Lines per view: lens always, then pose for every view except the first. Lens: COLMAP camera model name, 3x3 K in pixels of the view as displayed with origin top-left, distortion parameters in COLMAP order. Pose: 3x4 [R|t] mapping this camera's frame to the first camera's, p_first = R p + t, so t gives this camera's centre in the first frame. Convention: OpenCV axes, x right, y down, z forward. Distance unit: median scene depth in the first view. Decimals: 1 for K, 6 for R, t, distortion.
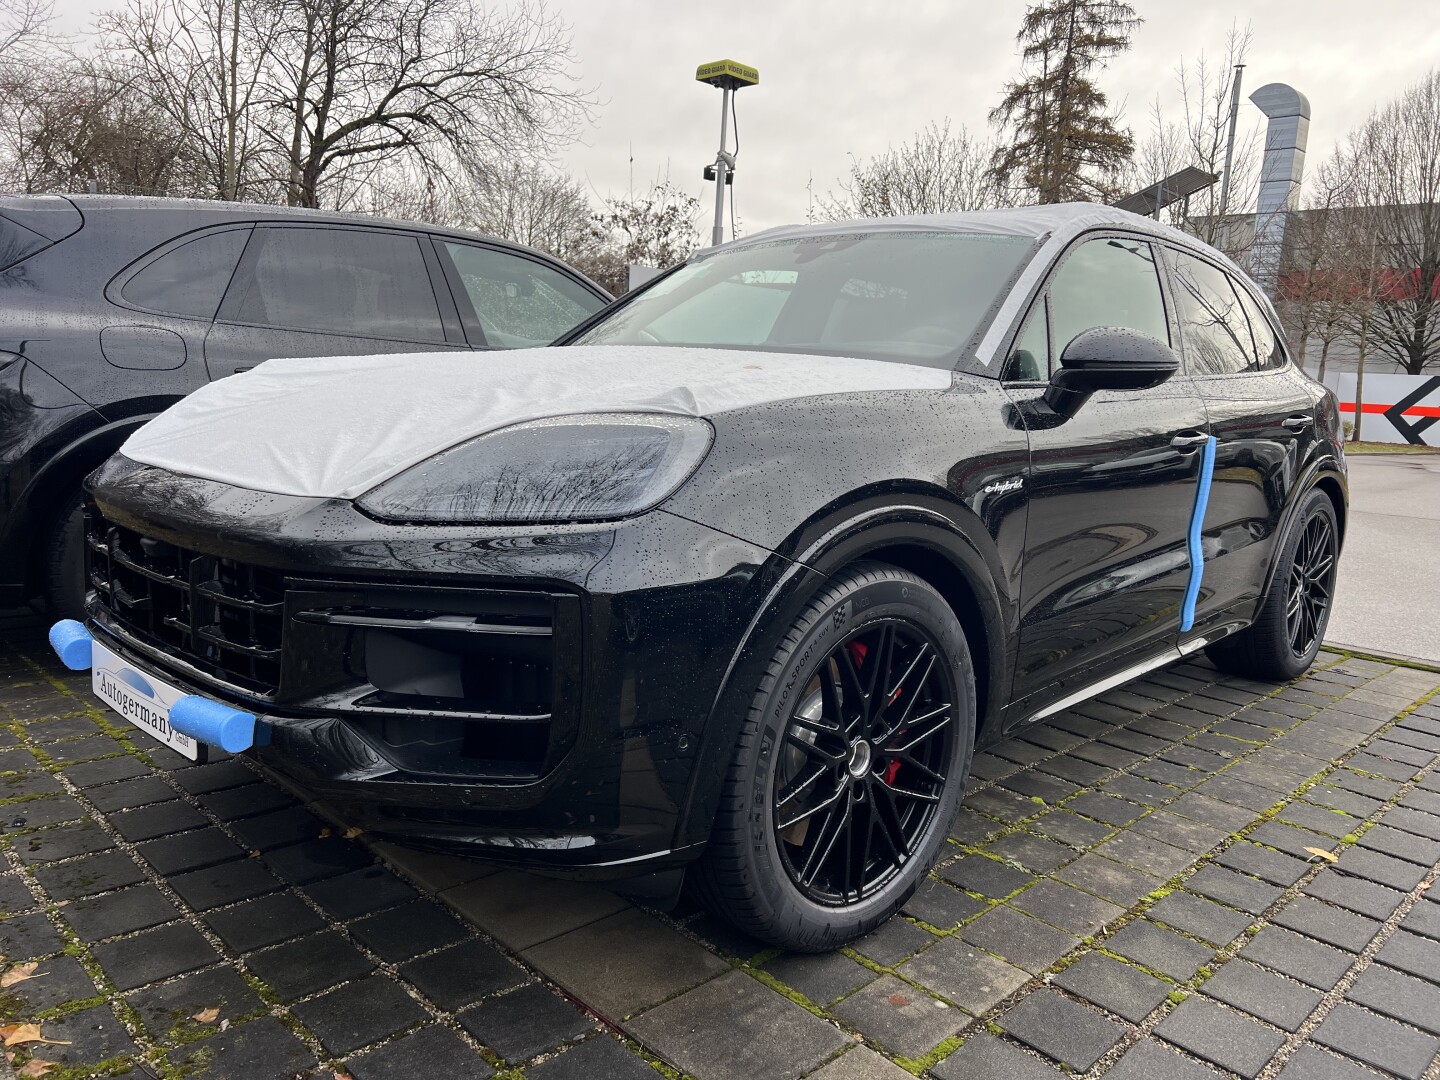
lens RADIAL K [[1085.1, 0, 726.1], [0, 1085.1, 508.6], [0, 0, 1]] dist [0.047044, -0.049321]
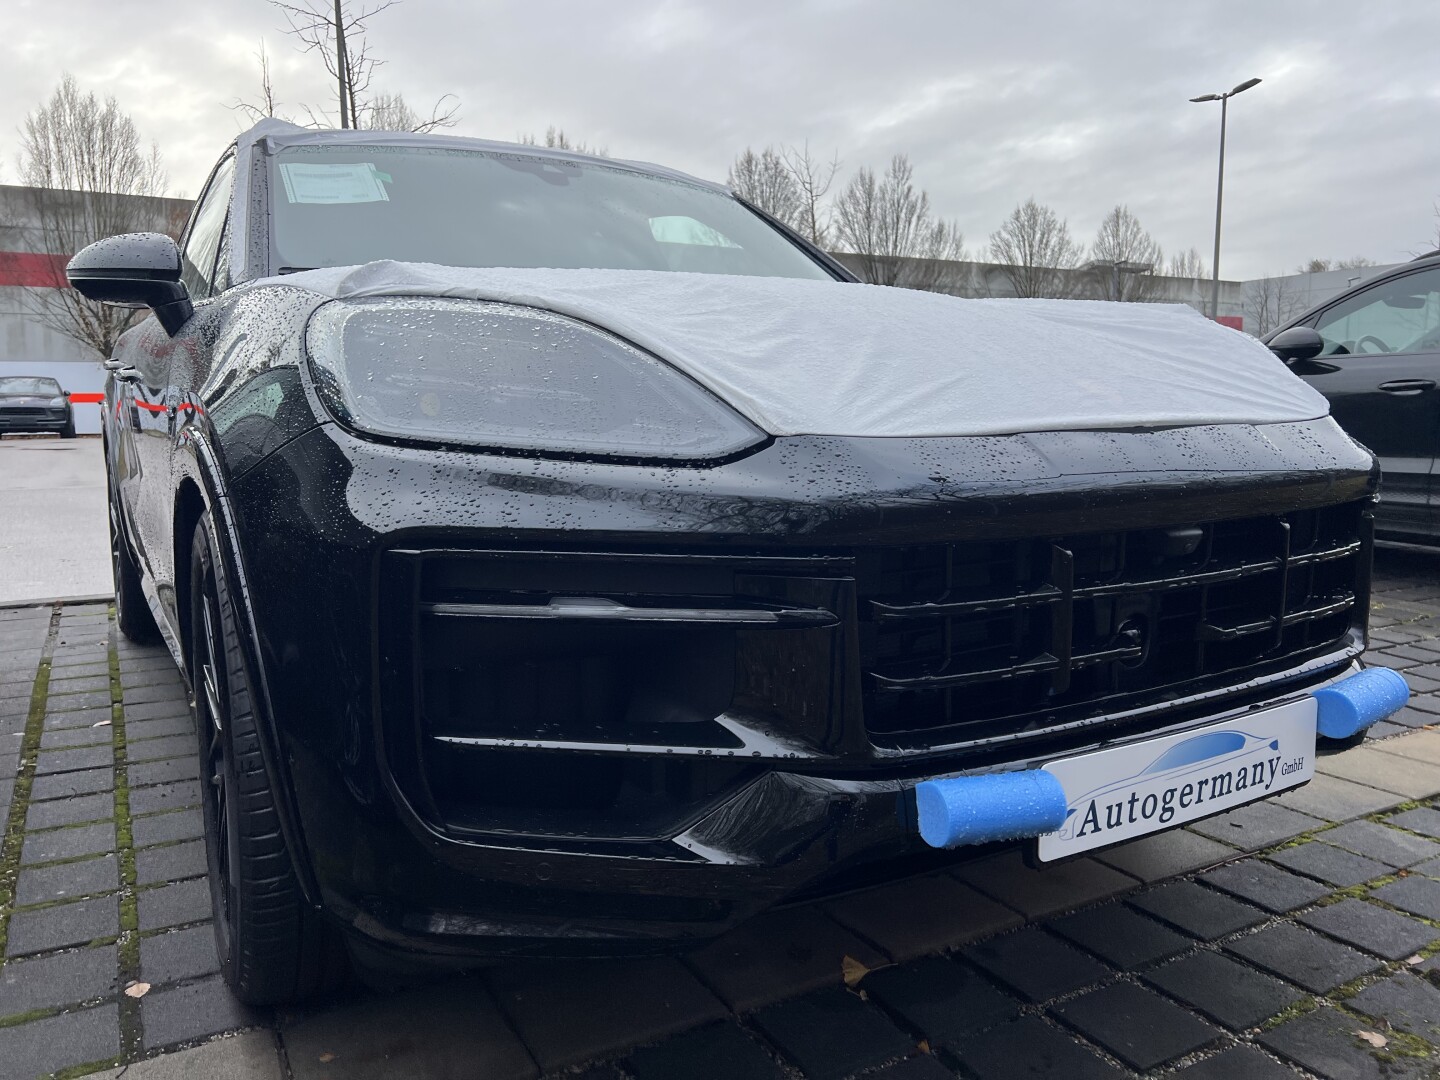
lens RADIAL K [[1089.7, 0, 709.0], [0, 1089.7, 515.2], [0, 0, 1]] dist [0.048837, -0.058327]
pose [[0.274373, -0.155615, 0.948949, -0.115978], [0.139008, 0.982873, 0.120986, -0.009308], [-0.951523, 0.098716, 0.291306, 0.102632]]
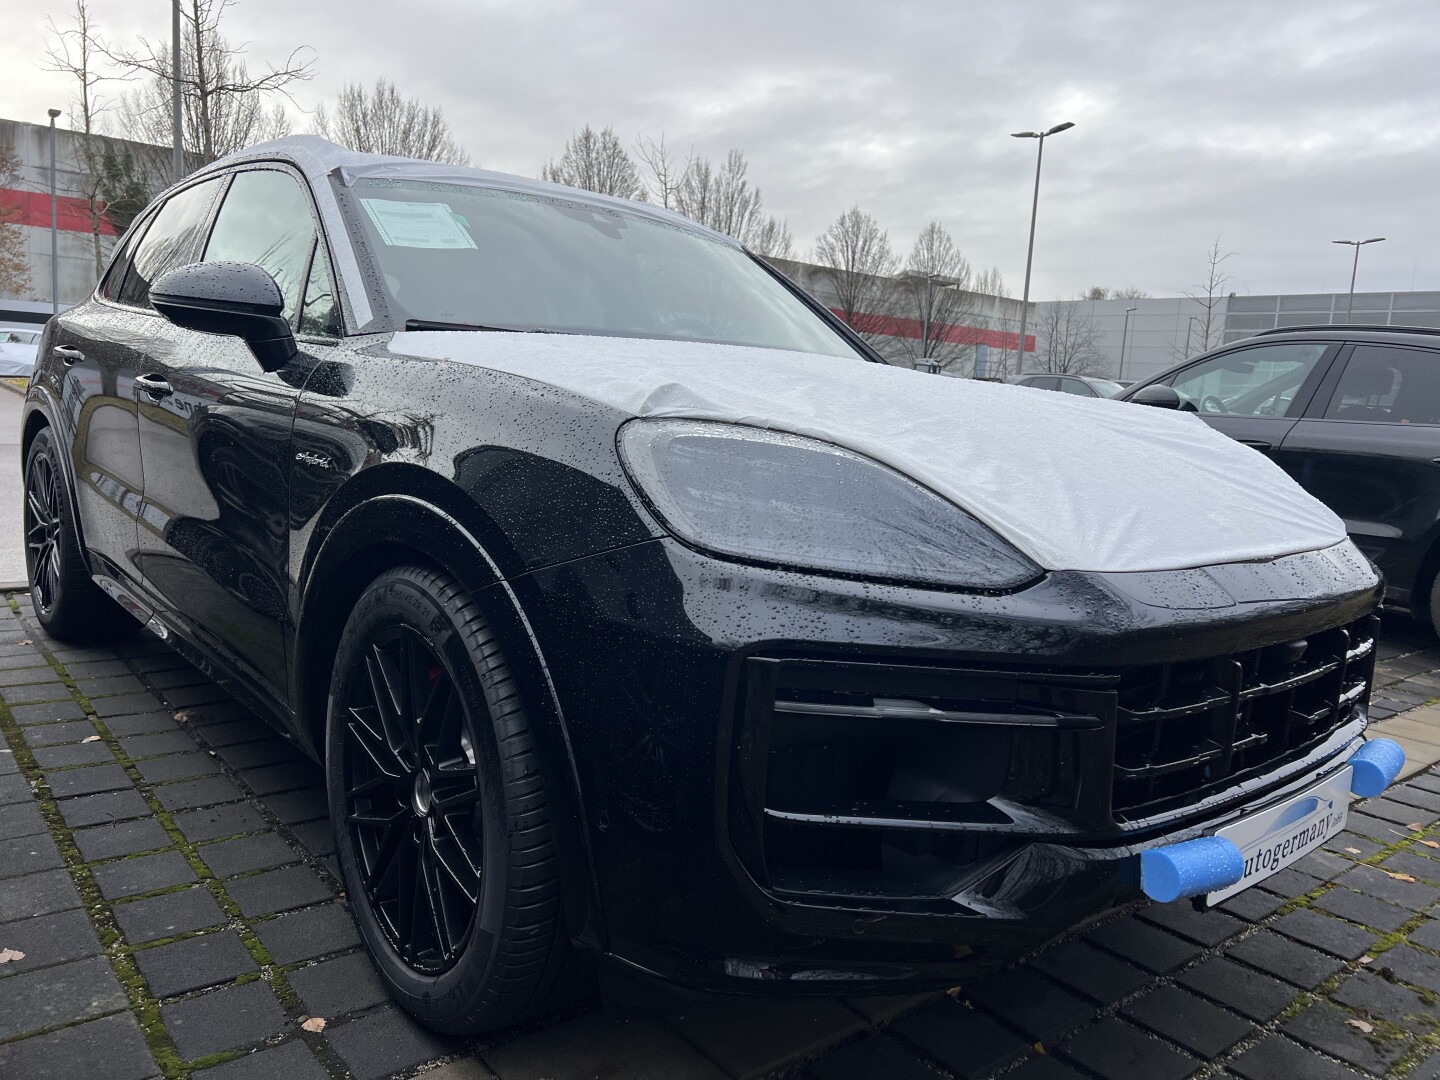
lens RADIAL K [[1089.0, 0, 728.9], [0, 1089.0, 514.4], [0, 0, 1]] dist [0.056696, -0.068020]
pose [[0.093280, -0.163748, 0.982082, -0.130230], [0.061422, 0.985451, 0.158475, -0.021408], [-0.993743, 0.045539, 0.101981, 0.127345]]
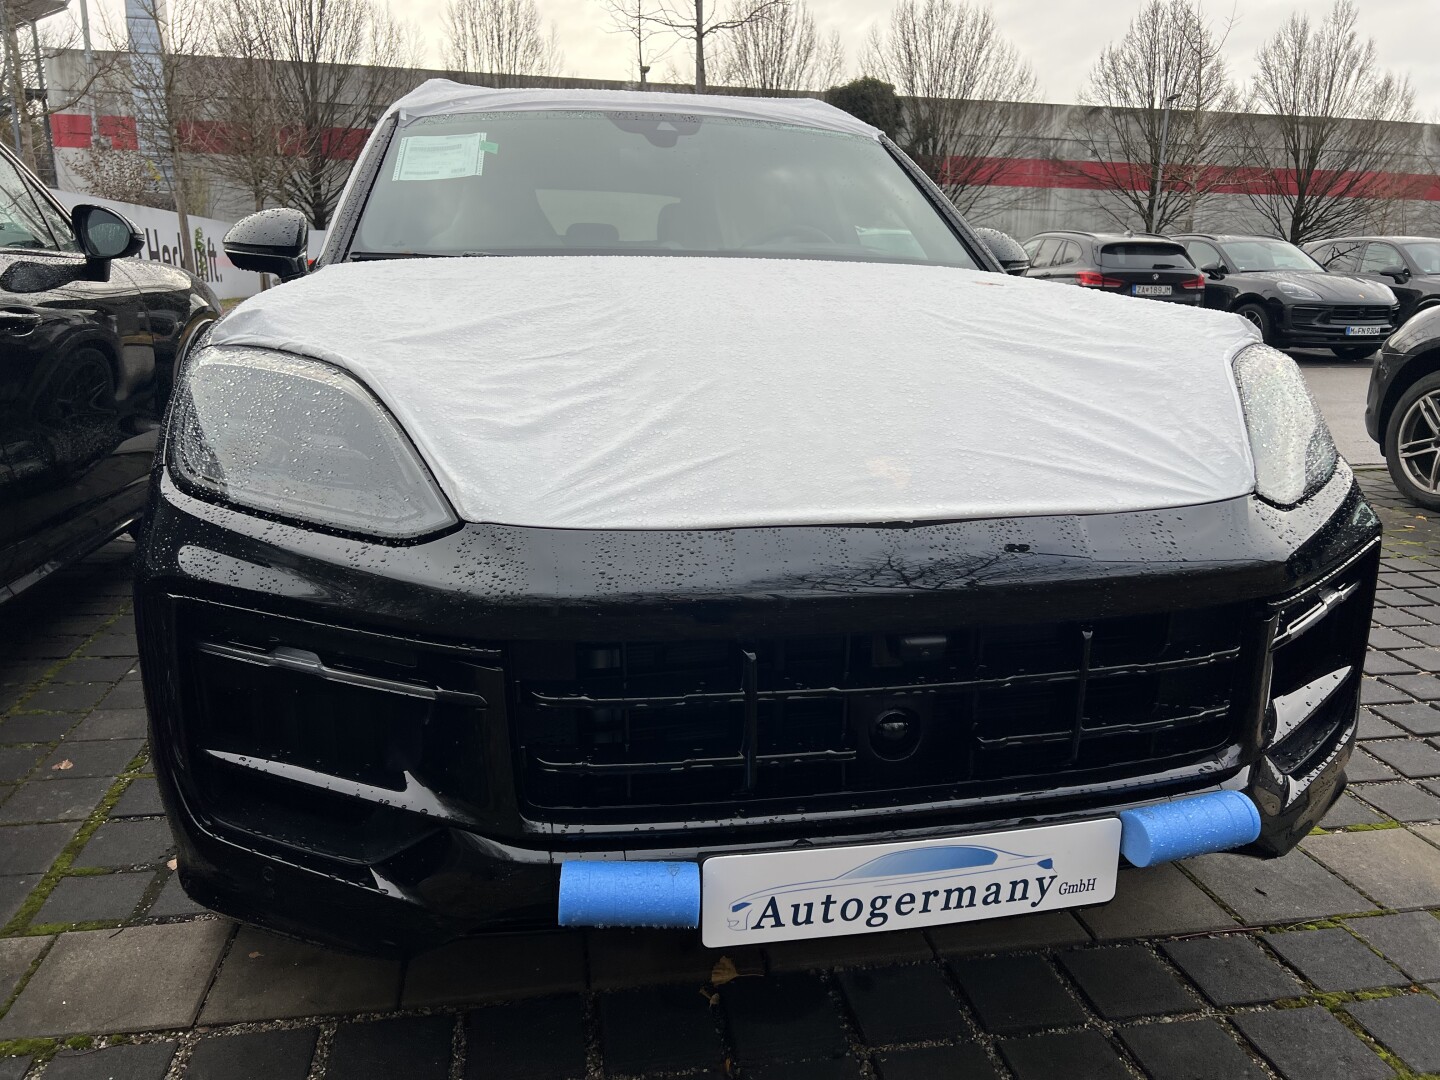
lens RADIAL K [[1089.0, 0, 728.9], [0, 1089.0, 514.4], [0, 0, 1]] dist [0.056696, -0.068020]
pose [[0.564208, -0.222130, 0.795190, -0.100914], [0.113133, 0.974844, 0.192044, -0.016026], [-0.817845, -0.018390, 0.575145, 0.070427]]
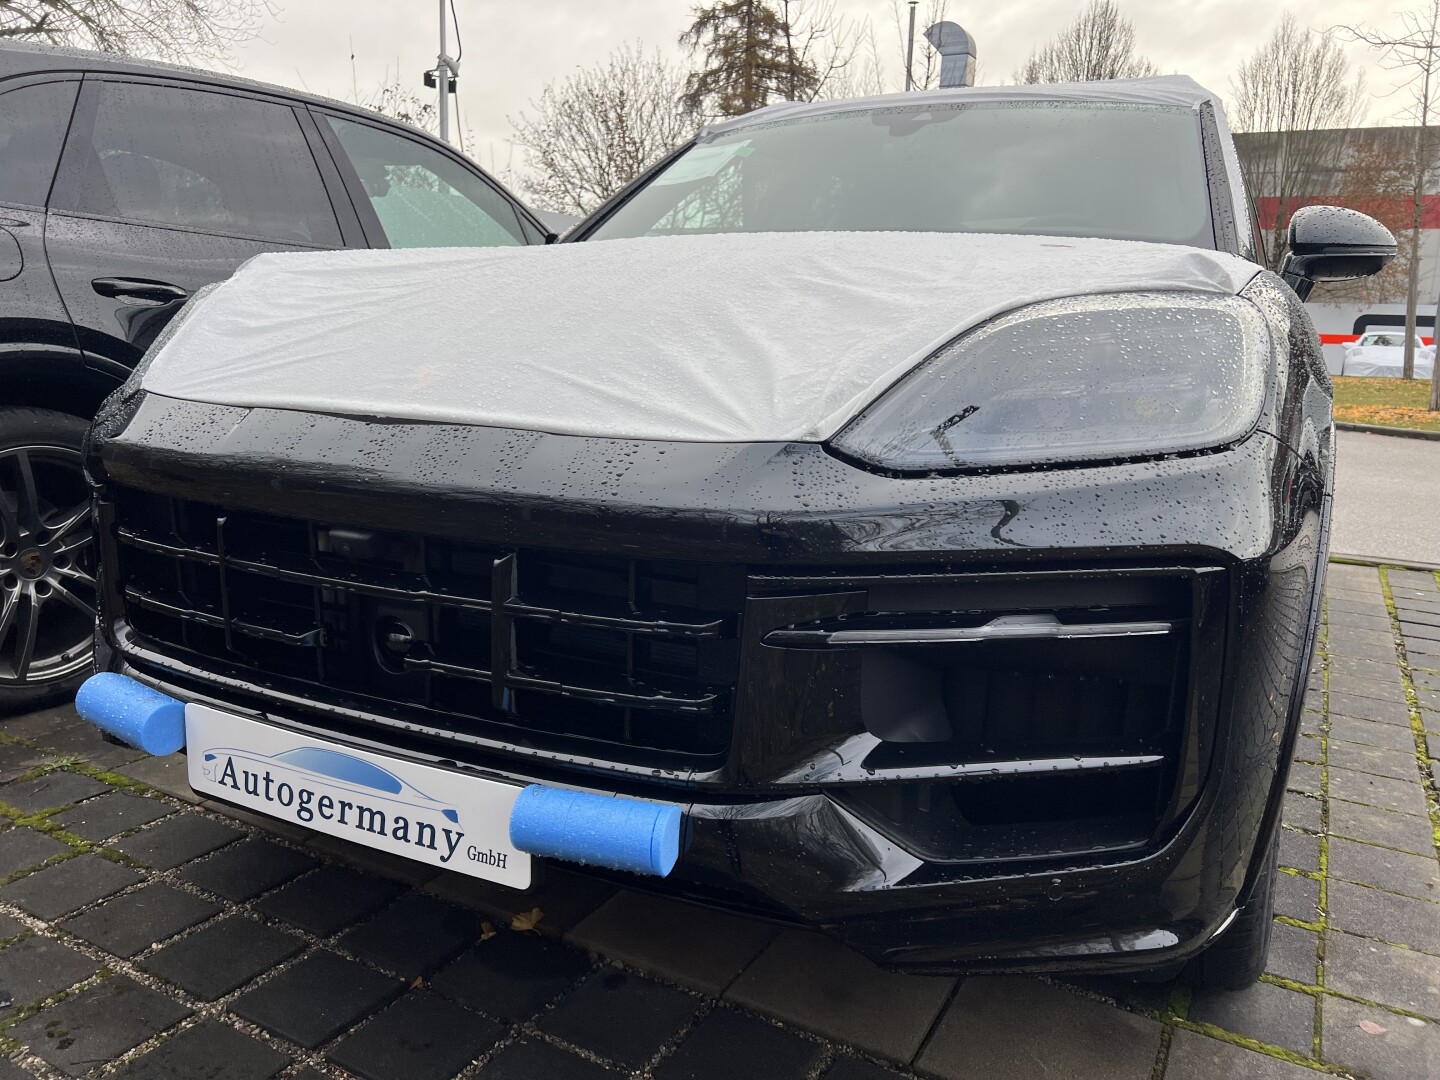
lens RADIAL K [[1089.0, 0, 728.9], [0, 1089.0, 514.4], [0, 0, 1]] dist [0.056696, -0.068020]
pose [[0.957885, -0.070459, 0.278374, -0.047103], [0.052712, 0.996101, 0.070741, -0.001127], [-0.282273, -0.053088, 0.957864, 0.035464]]
